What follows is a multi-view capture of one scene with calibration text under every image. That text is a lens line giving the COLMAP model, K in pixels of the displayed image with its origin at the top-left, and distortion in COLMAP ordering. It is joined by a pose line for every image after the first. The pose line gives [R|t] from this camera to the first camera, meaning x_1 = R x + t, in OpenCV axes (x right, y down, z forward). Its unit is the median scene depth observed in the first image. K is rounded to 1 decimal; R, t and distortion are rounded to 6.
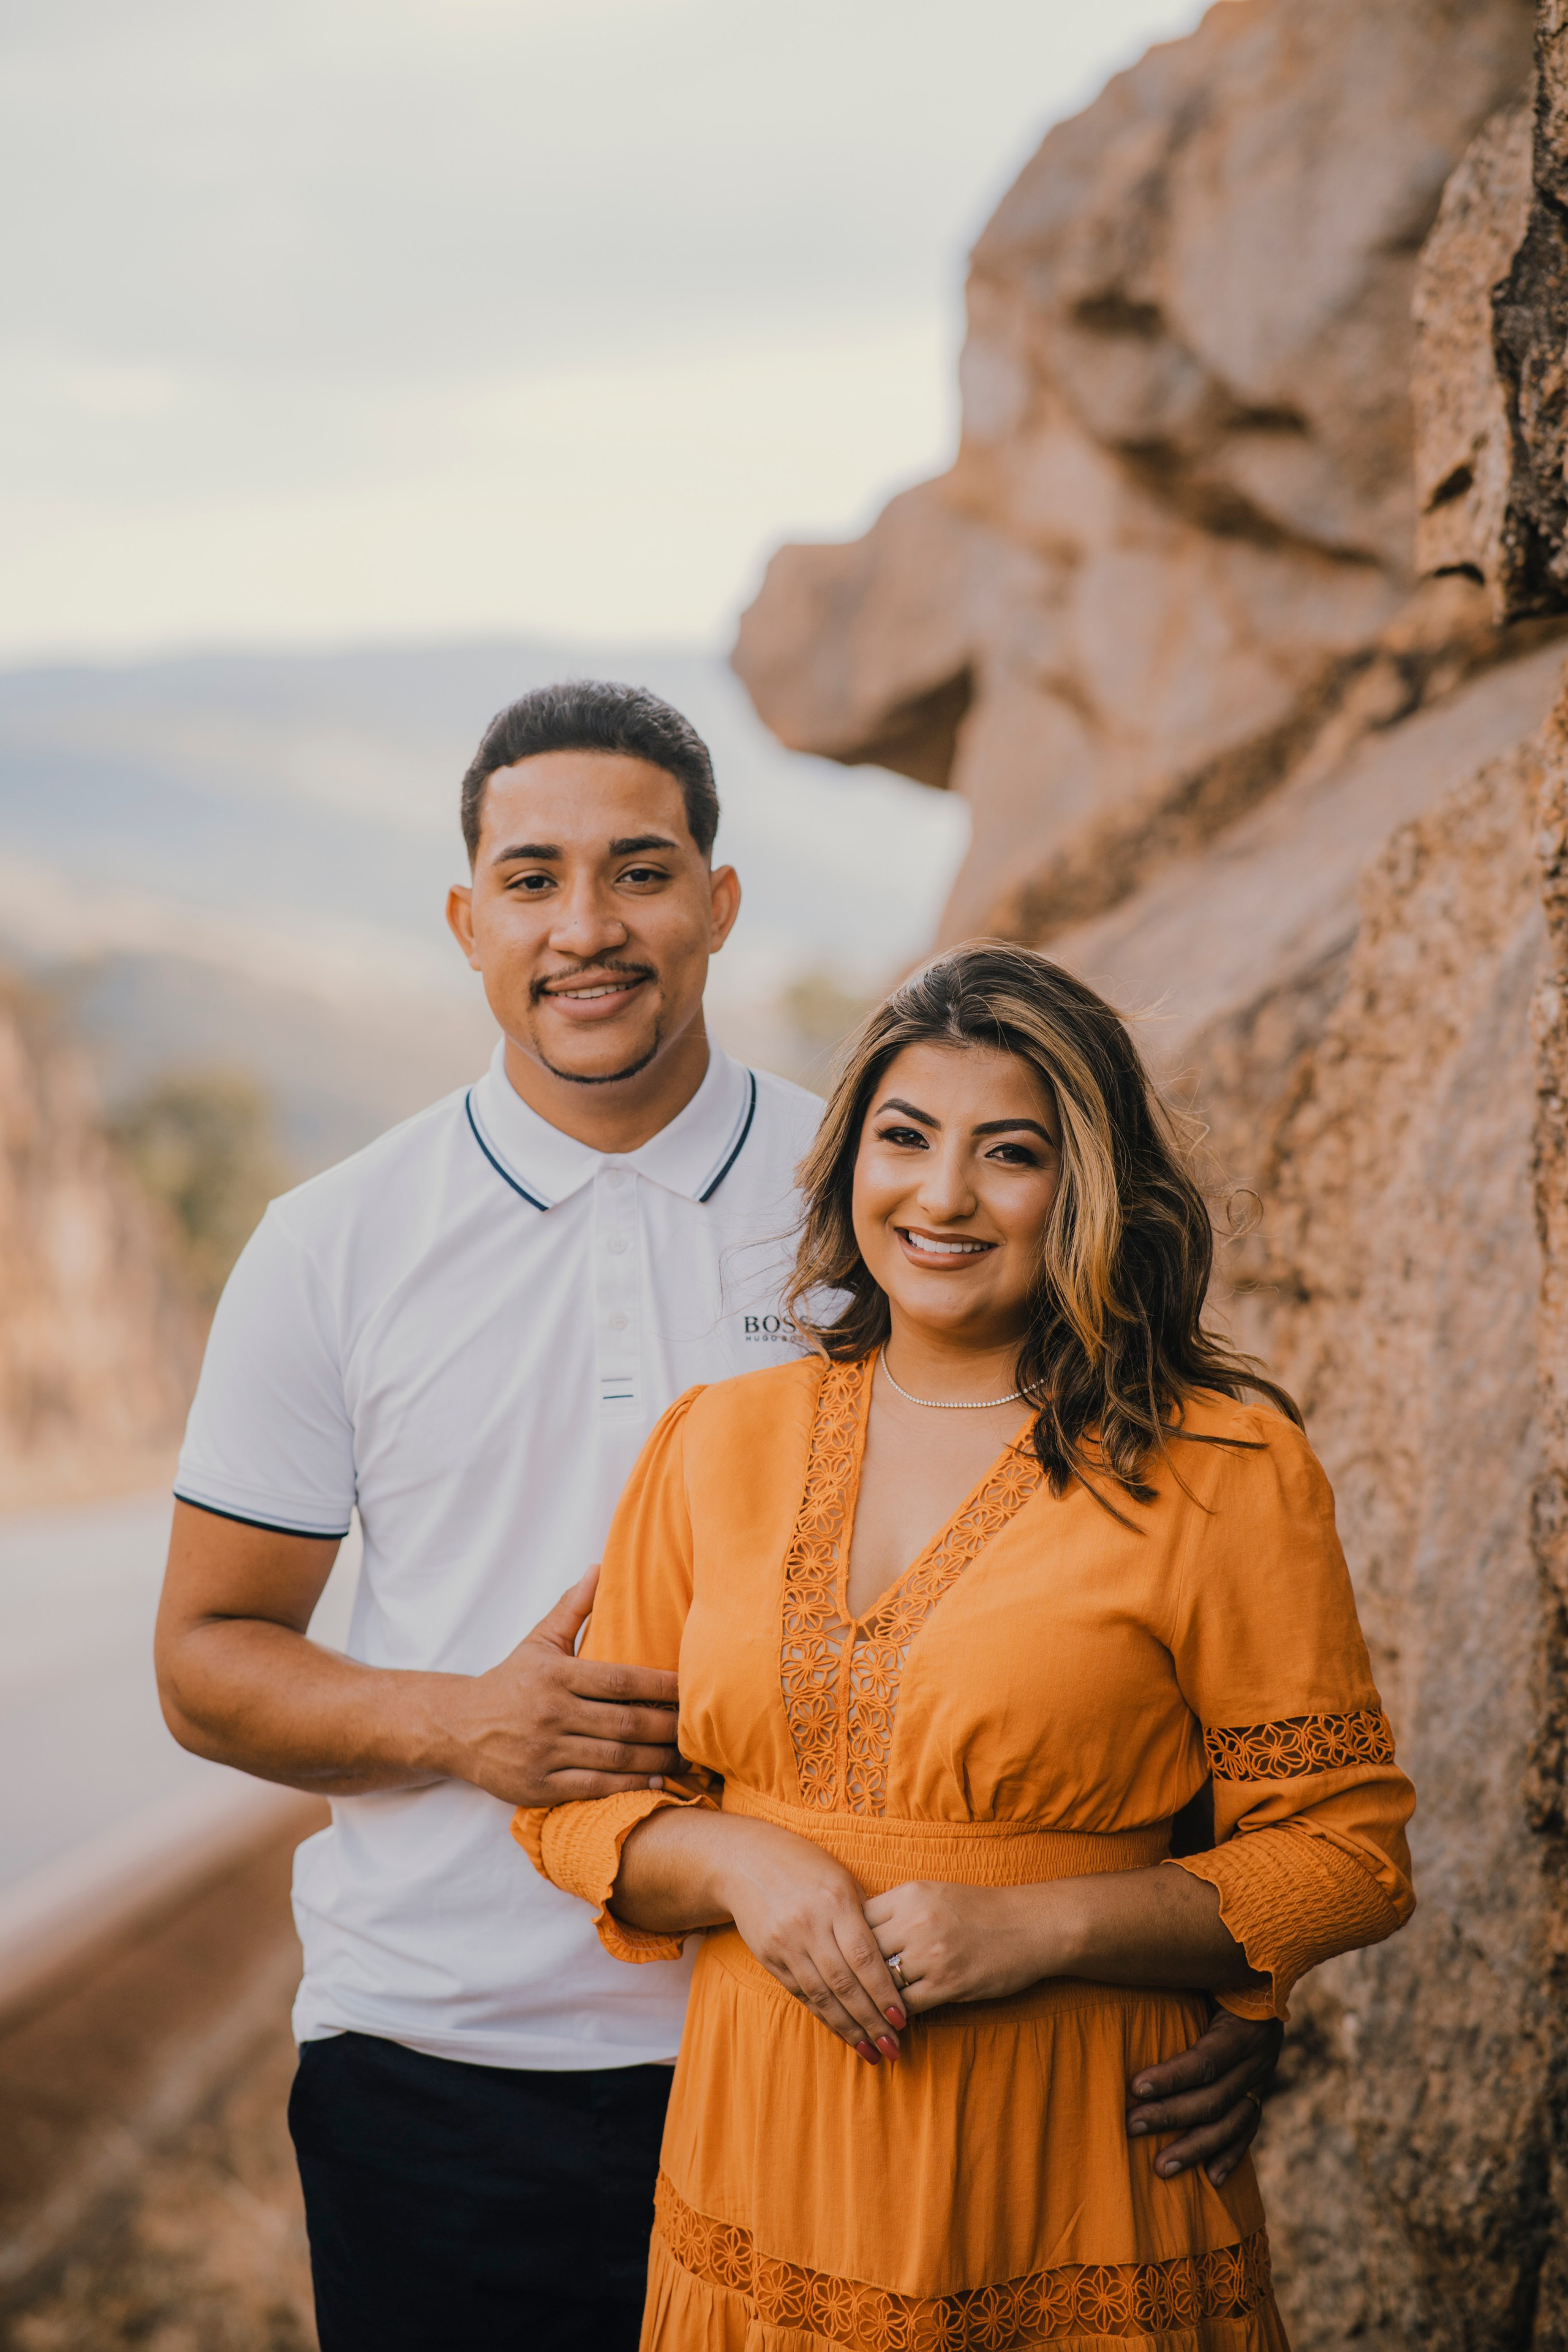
lens RADIAL K [[5755.3, 0, 785.7], [0, 5755.3, 1166.4], [0, 0, 1]] dist [0.557488, -2.474508]
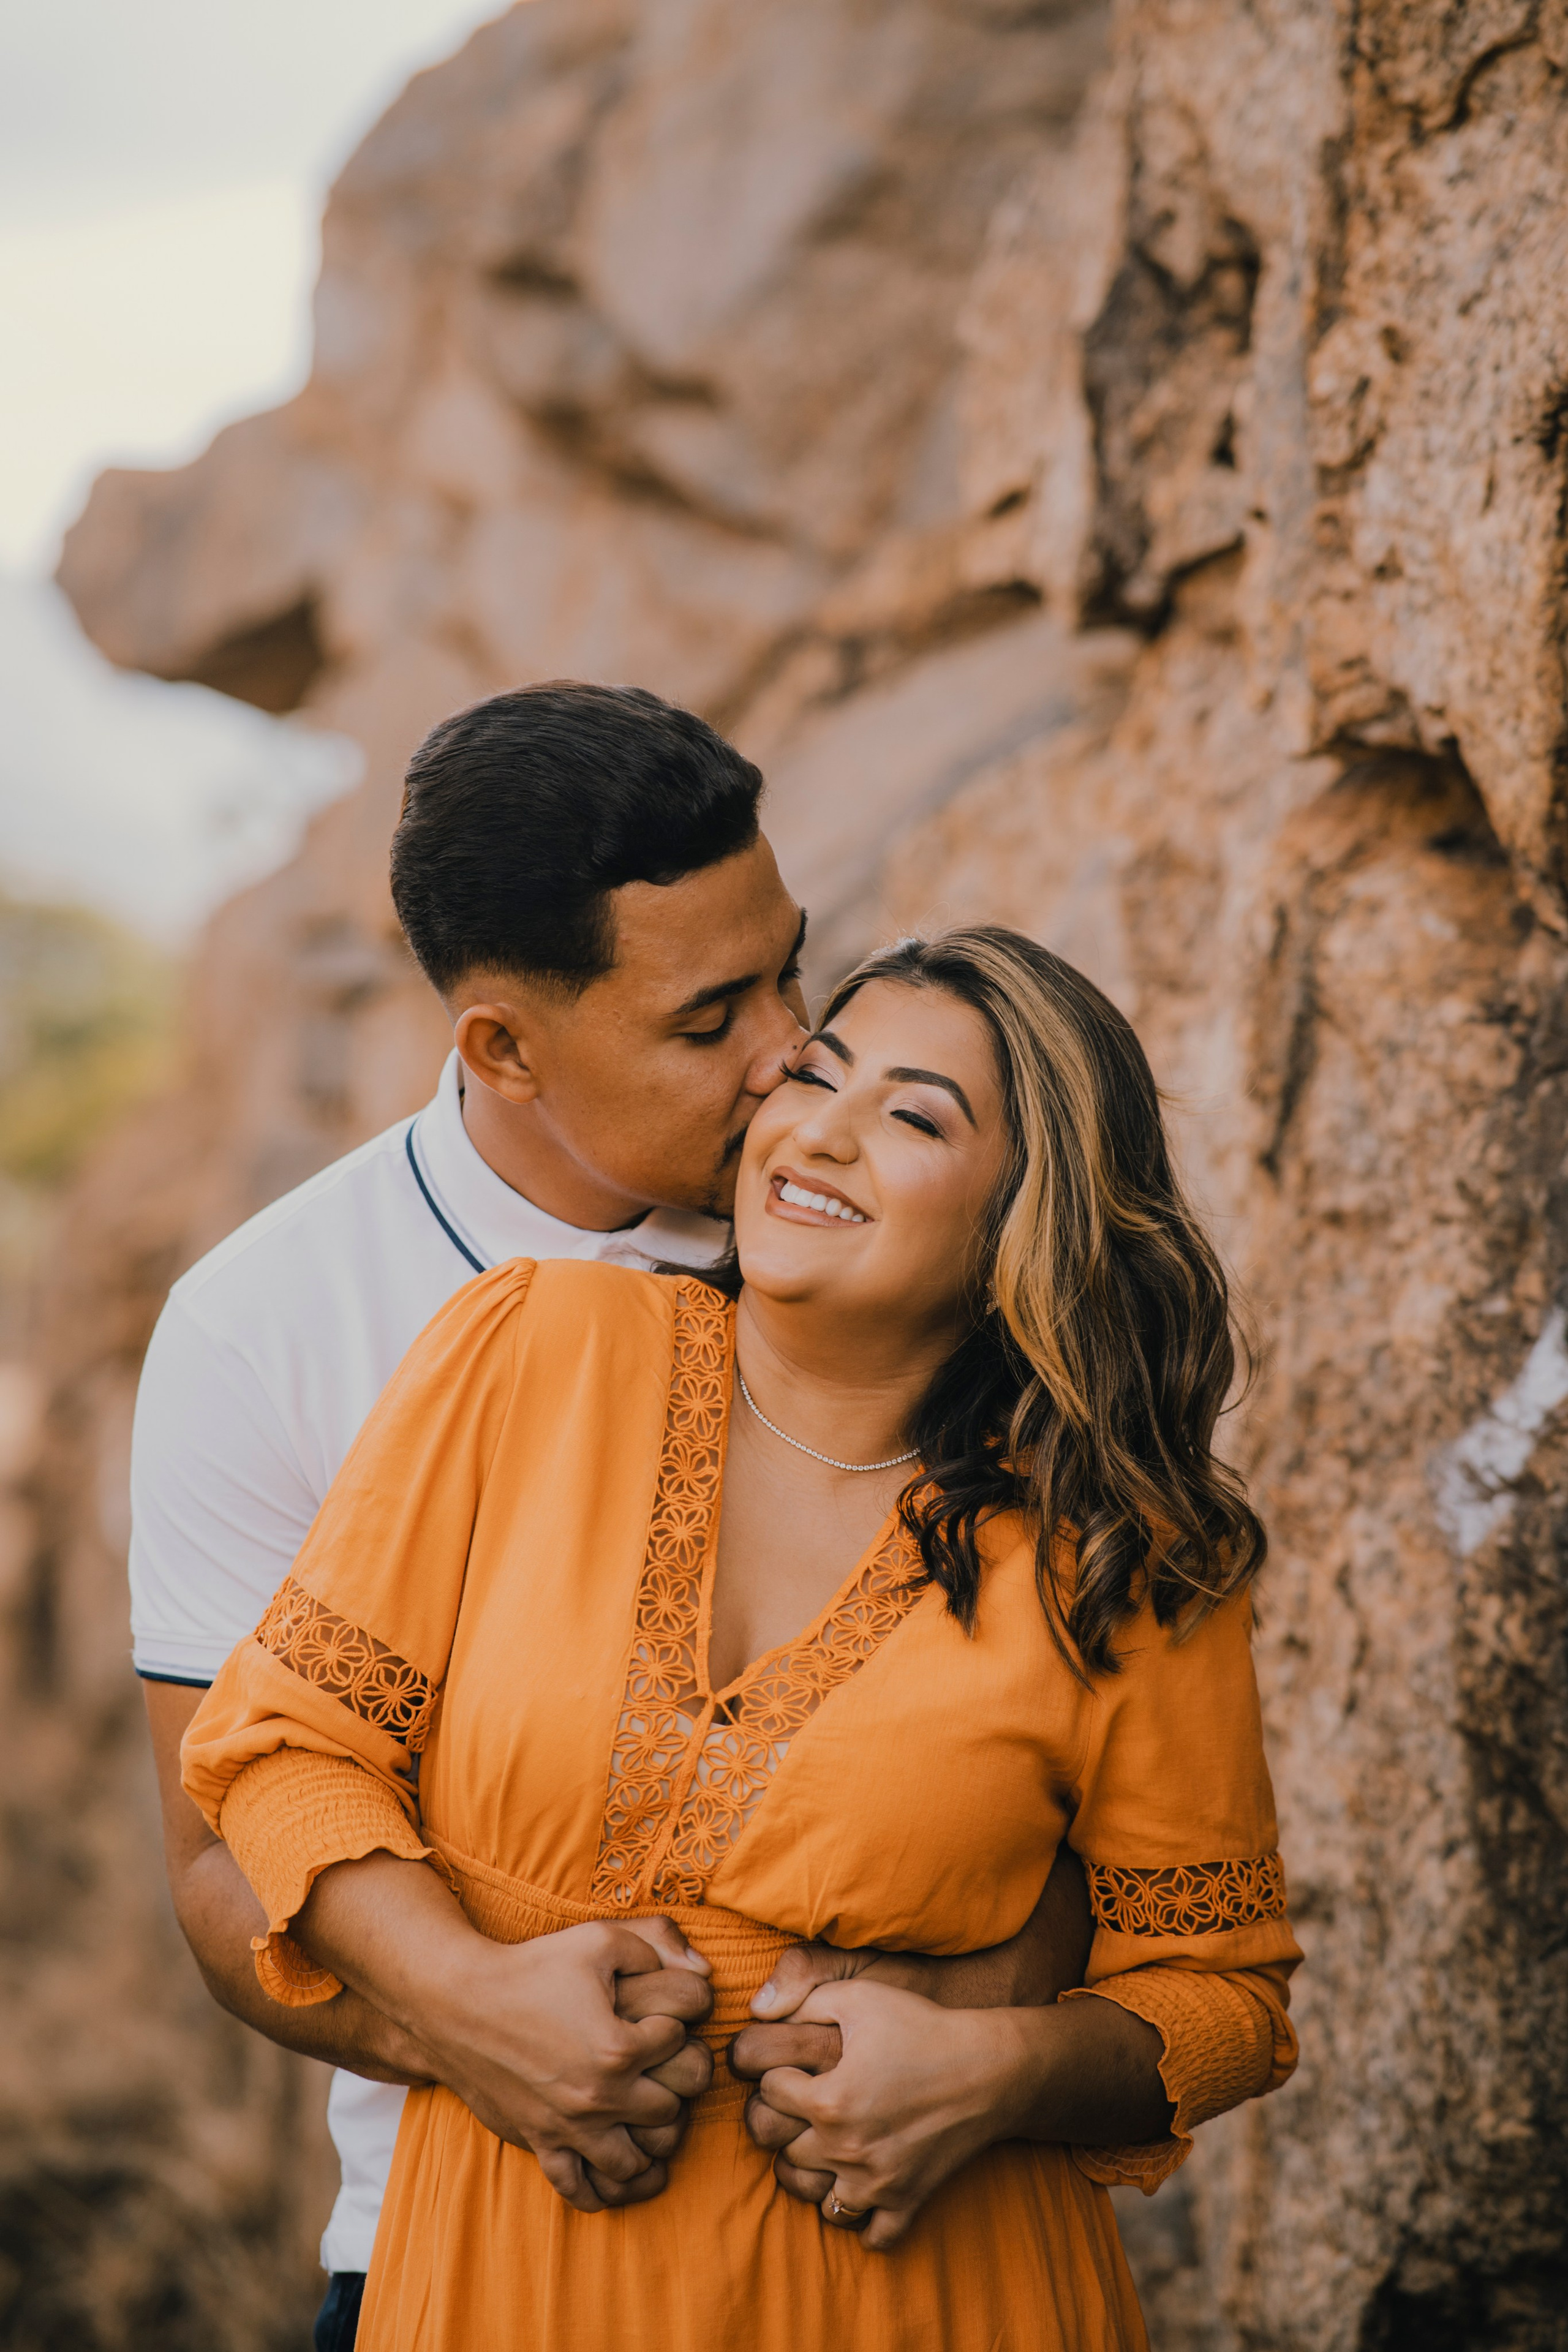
lens RADIAL K [[5821.7, 0, 780.7], [0, 5821.7, 1174.2], [0, 0, 1]] dist [0.549064, -1.648267]
pose [[0.988809, 0.025026, 0.147075, -0.083275], [-0.027519, 0.999510, 0.014940, -0.008987], [-0.146629, -0.018820, 0.989012, -0.062191]]
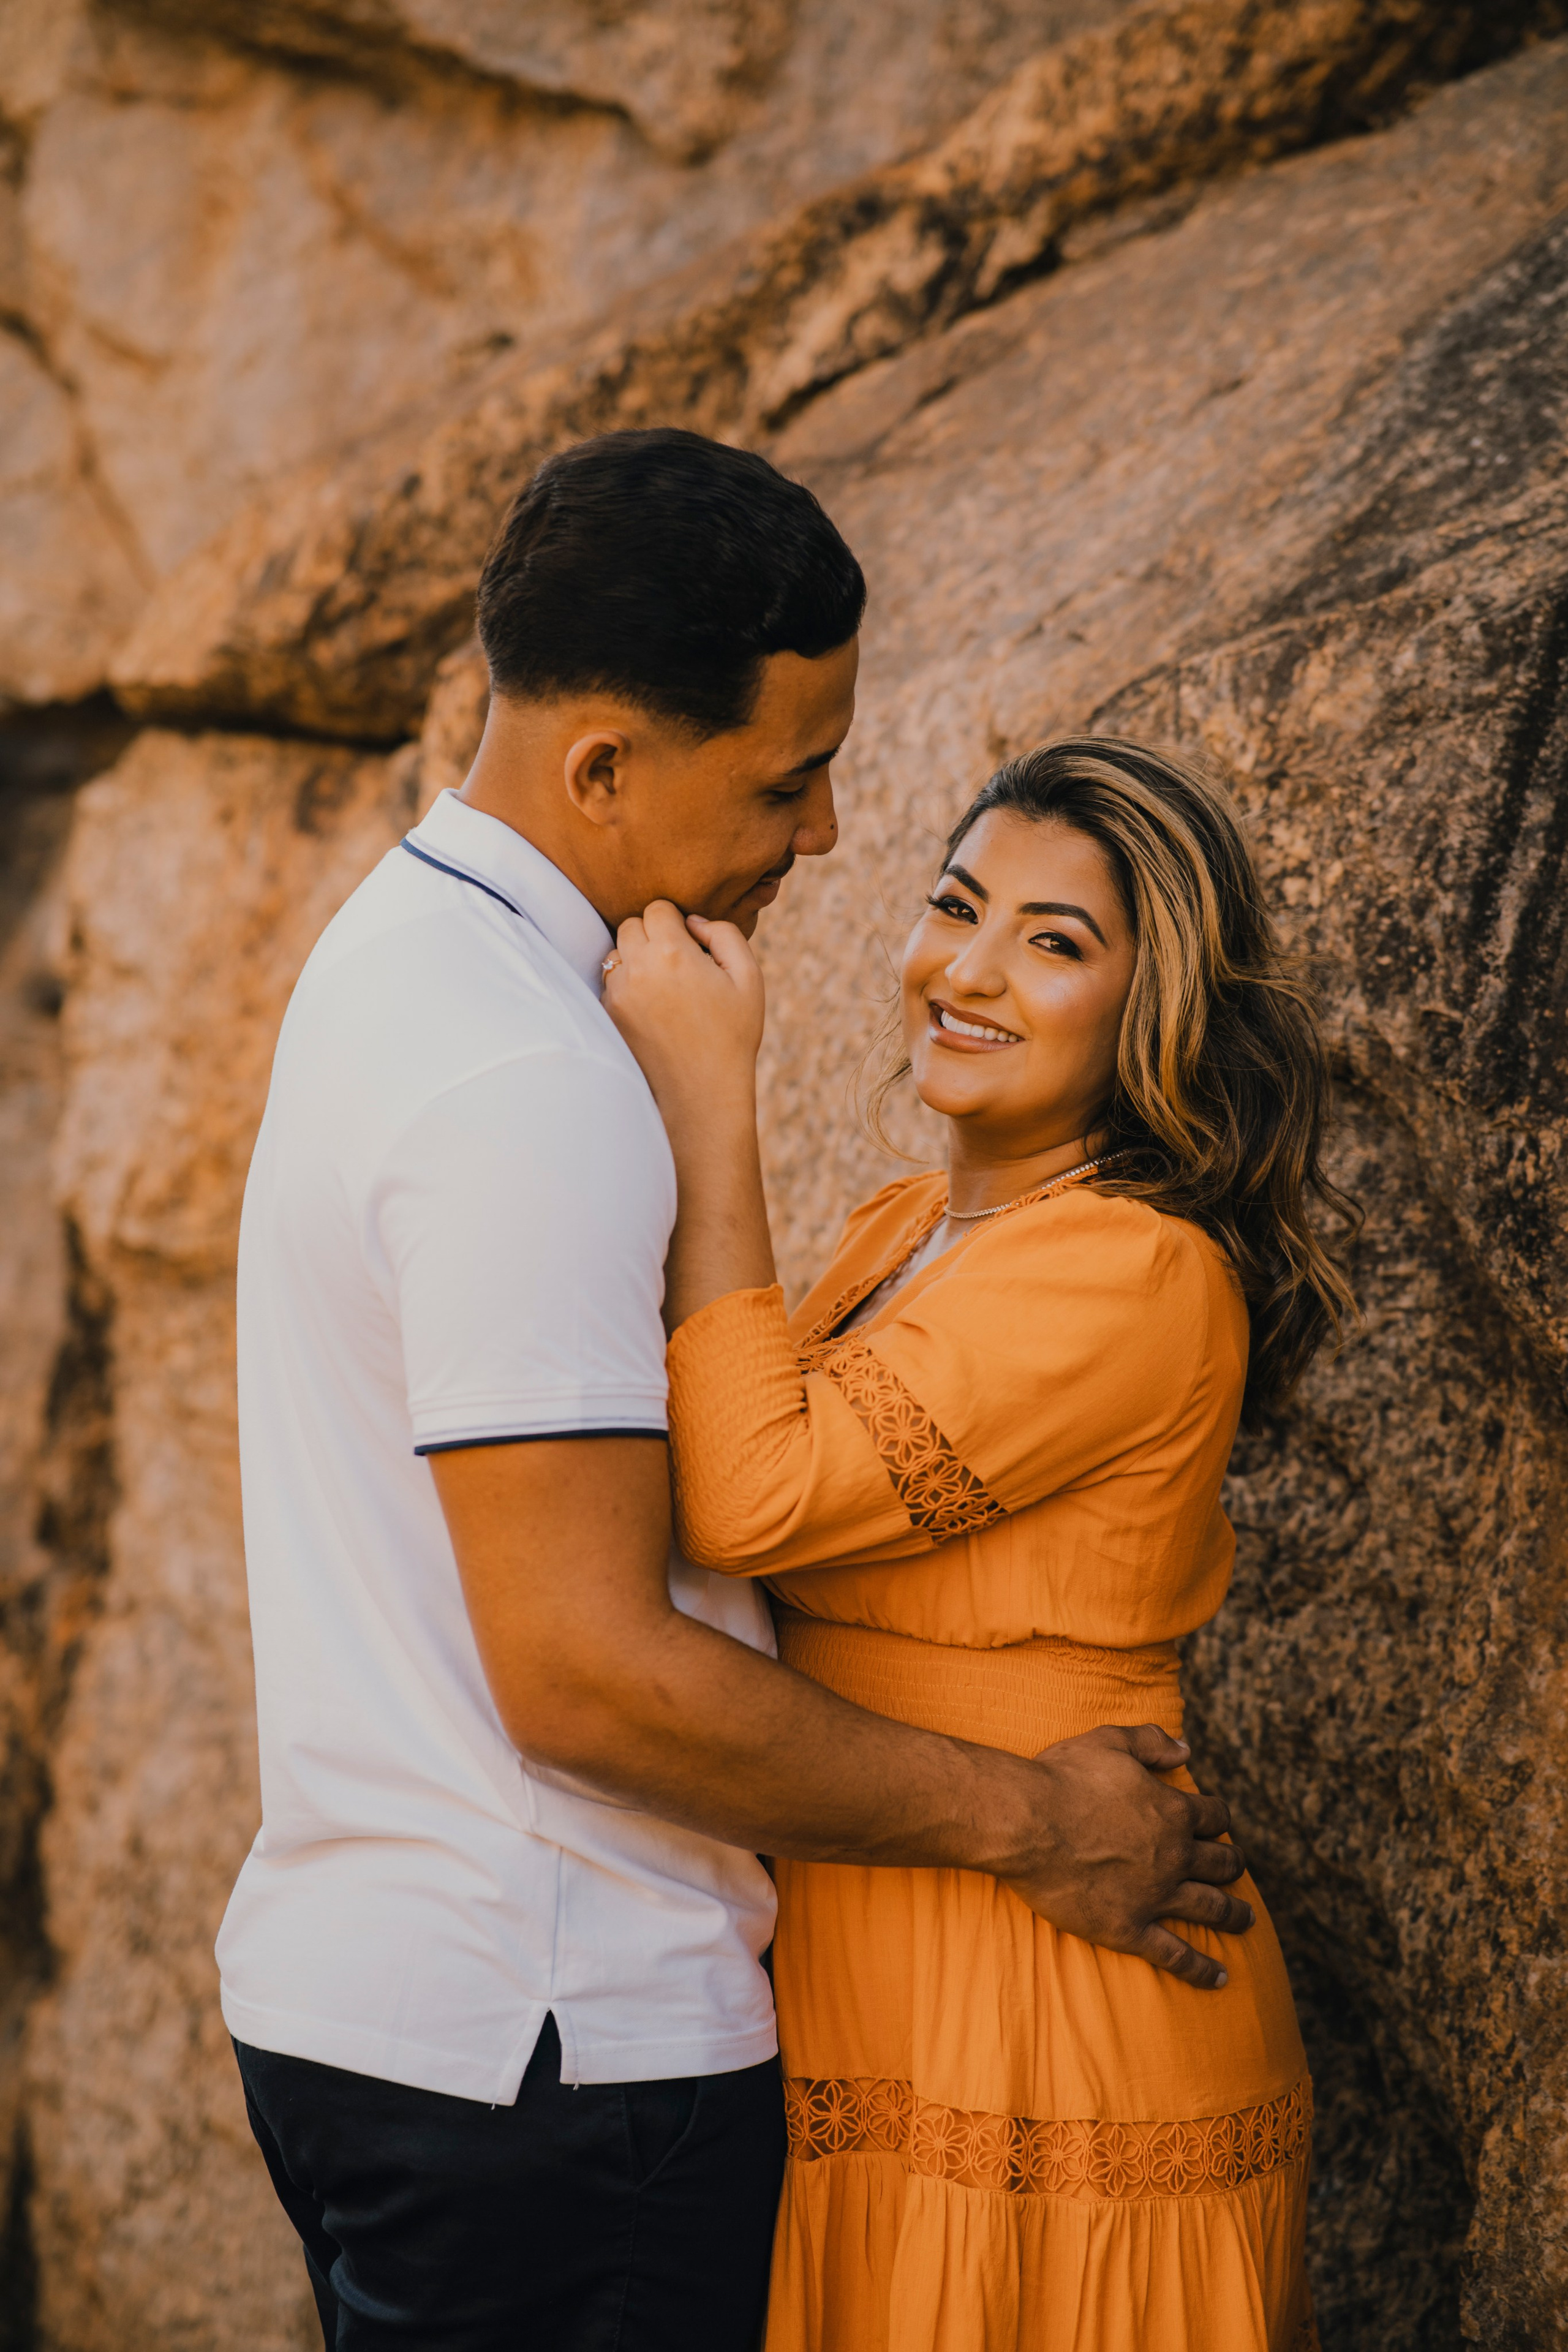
lens RADIAL K [[5707.8, 0, 785.1], [0, 5707.8, 1194.1], [0, 0, 1]] dist [0.525397, -1.646324]
pose [[0.916544, -0.023855, 0.399222, -0.288901], [0.011271, 0.999364, 0.033840, 0.013943], [-0.399775, -0.026516, 0.916230, 0.508993]]
